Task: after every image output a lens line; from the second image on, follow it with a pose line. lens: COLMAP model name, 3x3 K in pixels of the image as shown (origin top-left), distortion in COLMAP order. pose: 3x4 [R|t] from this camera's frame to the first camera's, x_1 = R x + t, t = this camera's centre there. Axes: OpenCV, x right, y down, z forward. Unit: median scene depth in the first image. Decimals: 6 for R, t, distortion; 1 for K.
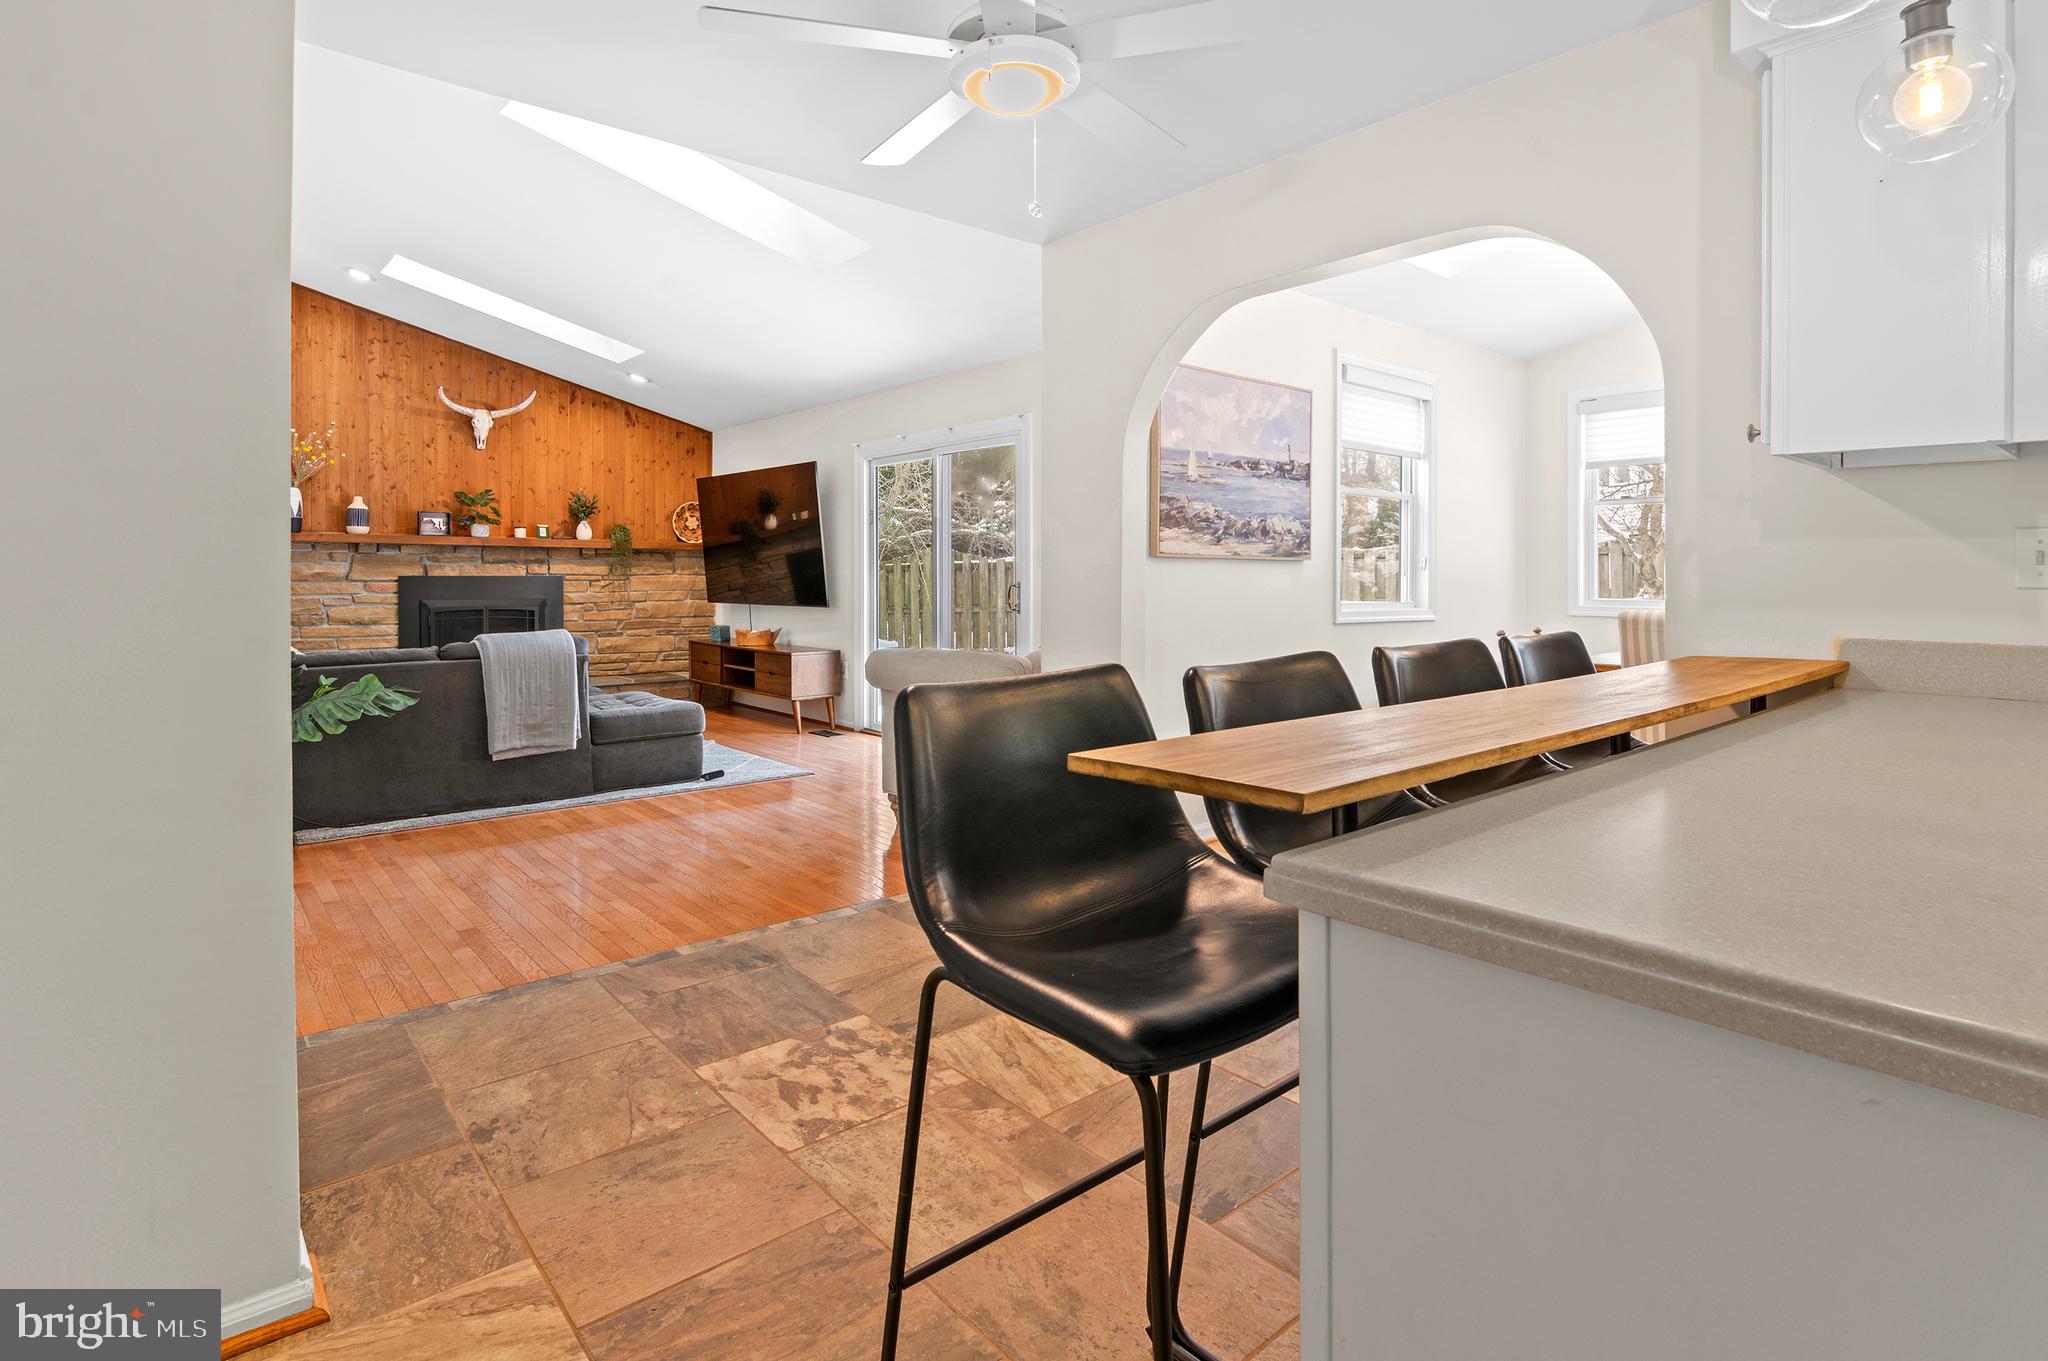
lens RADIAL K [[1036.7, 0, 1021.1], [0, 1036.7, 596.8], [0, 0, 1]] dist [-0.003975, -0.007088]
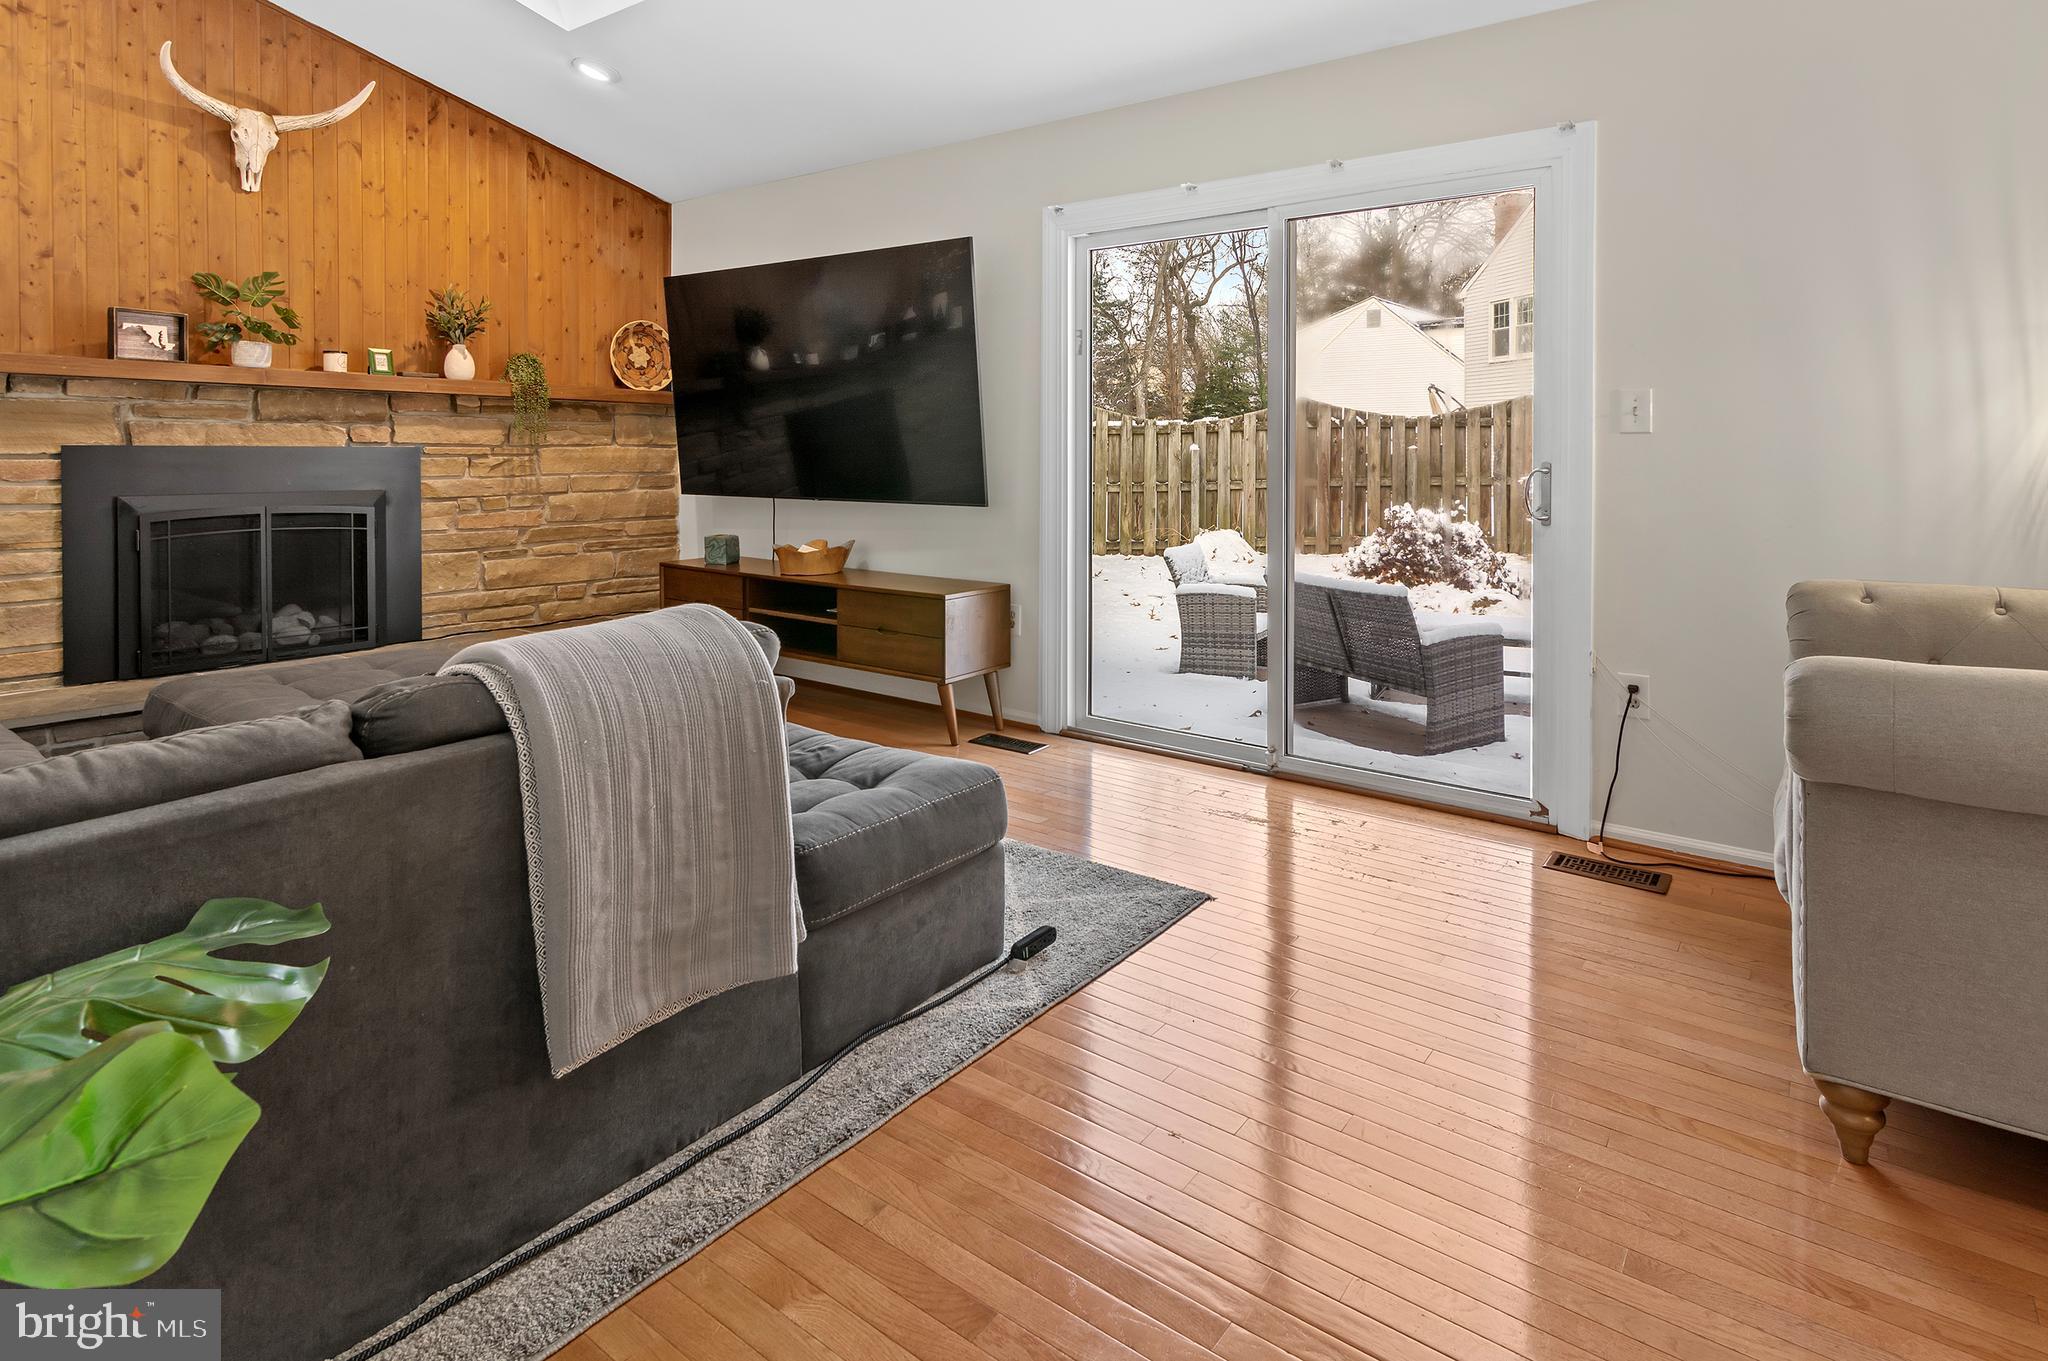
lens RADIAL K [[1096.3, 0, 1047.3], [0, 1096.3, 478.6], [0, 0, 1]] dist [0.001688, 0.001946]
pose [[0.970521, -0.001611, 0.241010, -0.288123], [-0.000180, 0.999973, 0.007411, -0.008843], [-0.241015, -0.007236, 0.970494, 0.409178]]
